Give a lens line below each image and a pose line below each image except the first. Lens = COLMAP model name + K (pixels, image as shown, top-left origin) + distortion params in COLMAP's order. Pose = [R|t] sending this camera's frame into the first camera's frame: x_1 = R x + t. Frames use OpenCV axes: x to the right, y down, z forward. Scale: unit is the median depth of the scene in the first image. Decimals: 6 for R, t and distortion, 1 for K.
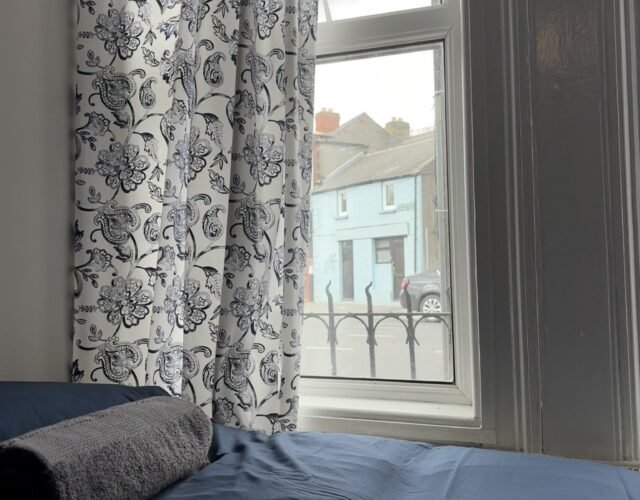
lens RADIAL K [[637.5, 0, 322.1], [0, 637.5, 249.1], [0, 0, 1]] dist [0.039187, -0.067365]
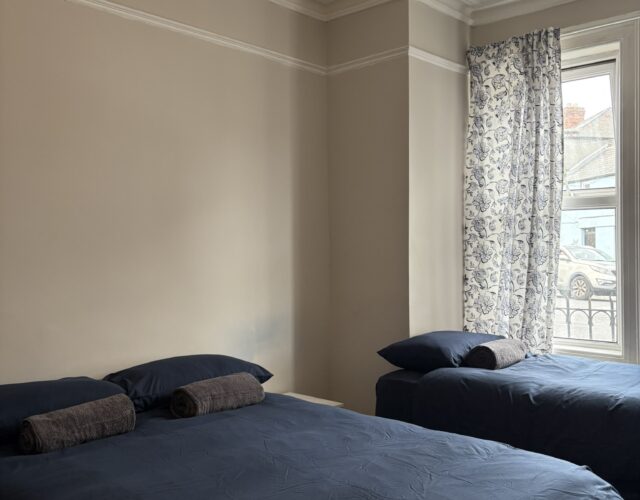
lens RADIAL K [[637.5, 0, 322.1], [0, 637.5, 249.1], [0, 0, 1]] dist [0.039187, -0.067365]
pose [[0.934735, 0.015816, -0.354993, 0.006601], [0.001928, 0.998769, 0.049574, -0.303406], [0.355340, -0.047023, 0.933554, -1.844111]]
